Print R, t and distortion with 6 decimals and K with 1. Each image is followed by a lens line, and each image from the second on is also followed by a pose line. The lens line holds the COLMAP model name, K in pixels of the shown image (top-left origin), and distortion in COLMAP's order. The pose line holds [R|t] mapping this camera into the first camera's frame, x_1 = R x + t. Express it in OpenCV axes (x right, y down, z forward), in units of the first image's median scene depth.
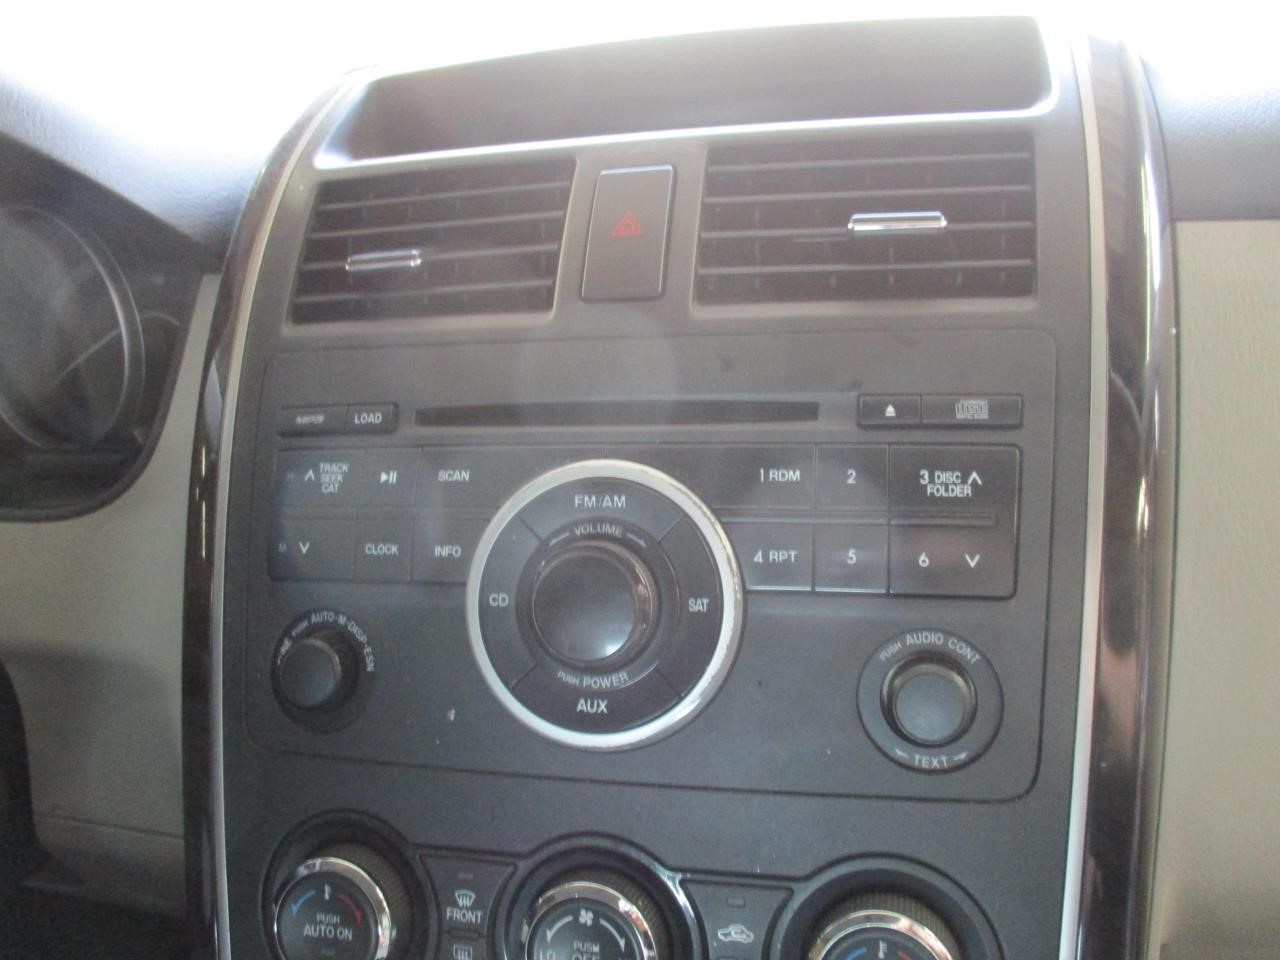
lens RADIAL K [[1076.8, 0, 640.9], [0, 1076.8, 480.4], [0, 0, 1]] dist [-0.005110, -0.000309]
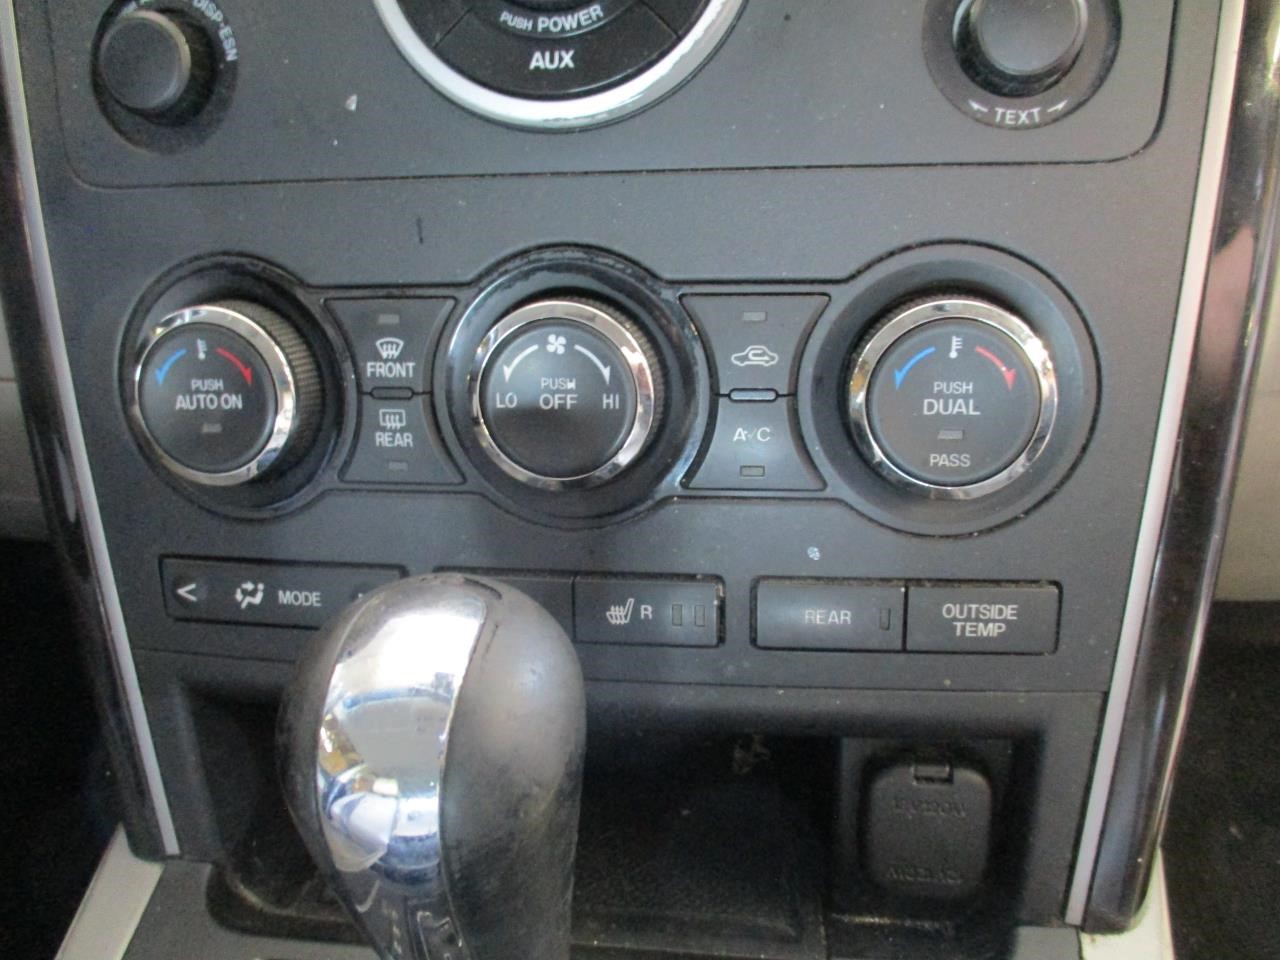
lens RADIAL K [[1076.8, 0, 639.4], [0, 1076.8, 479.9], [0, 0, 1]] dist [-0.005110, -0.000309]
pose [[0.995610, -0.039070, 0.085058, -0.057502], [0.016966, 0.968994, 0.246503, 0.296193], [-0.092052, -0.243977, 0.965402, 0.233991]]
